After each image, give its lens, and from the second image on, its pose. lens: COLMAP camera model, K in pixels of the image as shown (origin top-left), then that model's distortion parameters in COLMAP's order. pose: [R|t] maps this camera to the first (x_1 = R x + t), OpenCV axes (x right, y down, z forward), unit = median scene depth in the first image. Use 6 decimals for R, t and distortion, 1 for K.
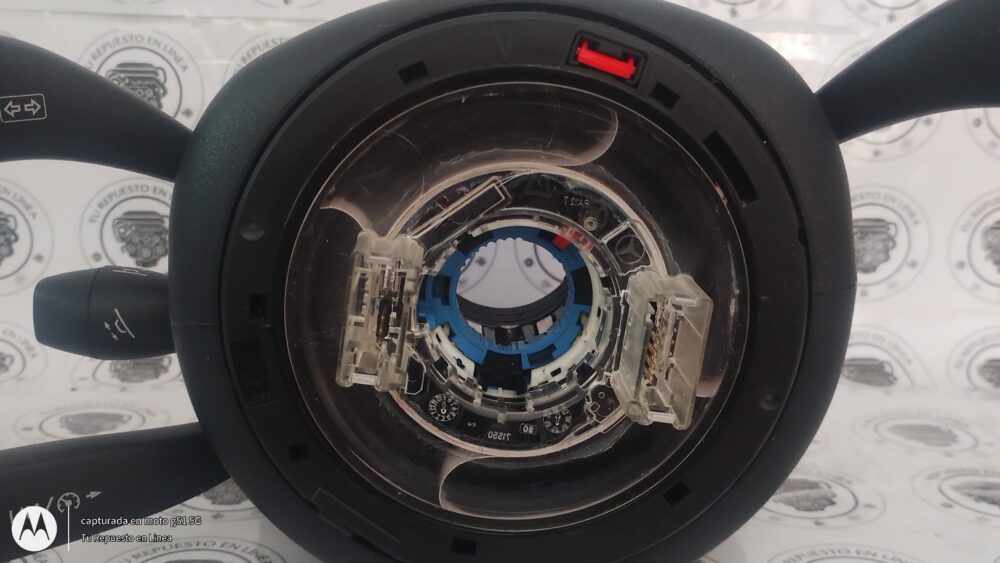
lens RADIAL K [[1150.1, 0, 500.0], [0, 1150.1, 281.5], [0, 0, 1]] dist [0.015939, 0.011887]
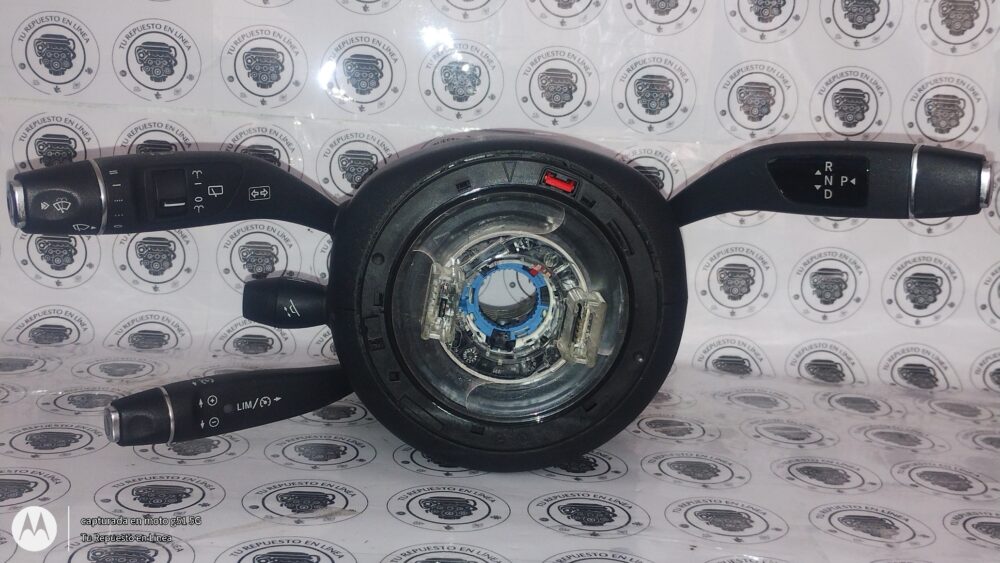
lens RADIAL K [[1150.1, 0, 500.0], [0, 1150.1, 281.5], [0, 0, 1]] dist [0.015939, 0.011887]
pose [[0.999064, 0.036177, 0.023724, -0.049210], [-0.035585, 0.999056, -0.024897, 0.031129], [-0.024603, 0.024029, 0.999408, -0.922050]]
